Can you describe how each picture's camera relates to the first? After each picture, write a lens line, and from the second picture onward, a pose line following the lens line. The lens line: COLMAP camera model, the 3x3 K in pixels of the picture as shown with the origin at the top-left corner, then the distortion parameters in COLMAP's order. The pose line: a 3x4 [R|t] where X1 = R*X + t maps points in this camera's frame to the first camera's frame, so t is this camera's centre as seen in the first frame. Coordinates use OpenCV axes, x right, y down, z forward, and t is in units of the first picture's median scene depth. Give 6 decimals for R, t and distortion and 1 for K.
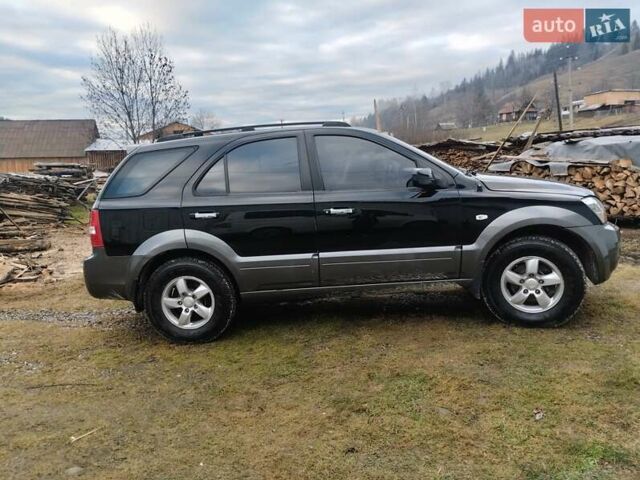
lens RADIAL K [[527.1, 0, 313.4], [0, 527.1, 237.3], [0, 0, 1]] dist [0.057943, -0.074056]
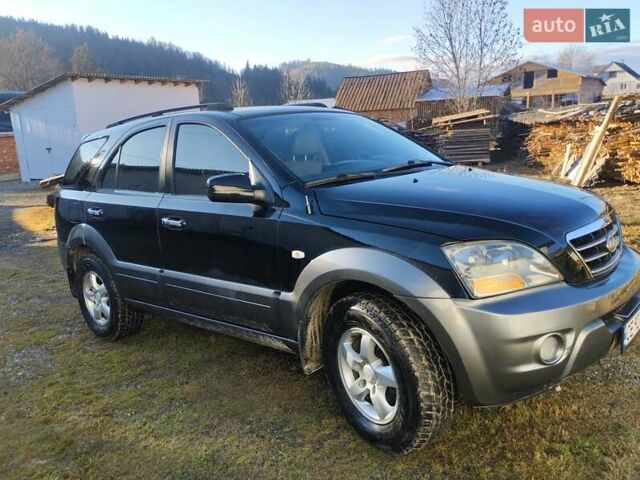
lens RADIAL K [[527.1, 0, 313.4], [0, 527.1, 237.3], [0, 0, 1]] dist [0.057943, -0.074056]
pose [[0.788350, 0.112585, -0.604838, 0.669925], [-0.051197, 0.991709, 0.117868, -0.125893], [0.613093, -0.061955, 0.787577, 0.473876]]
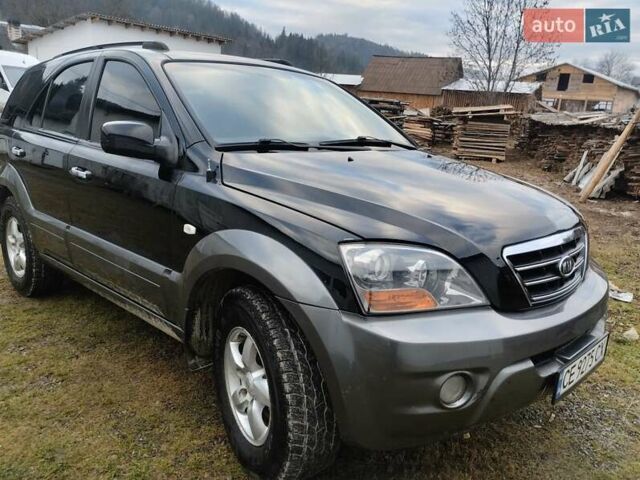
lens RADIAL K [[527.1, 0, 313.4], [0, 527.1, 237.3], [0, 0, 1]] dist [0.057943, -0.074056]
pose [[0.753134, 0.242236, -0.611646, 0.688138], [-0.177889, 0.970092, 0.165157, -0.129909], [0.633360, -0.015580, 0.773701, 0.623724]]
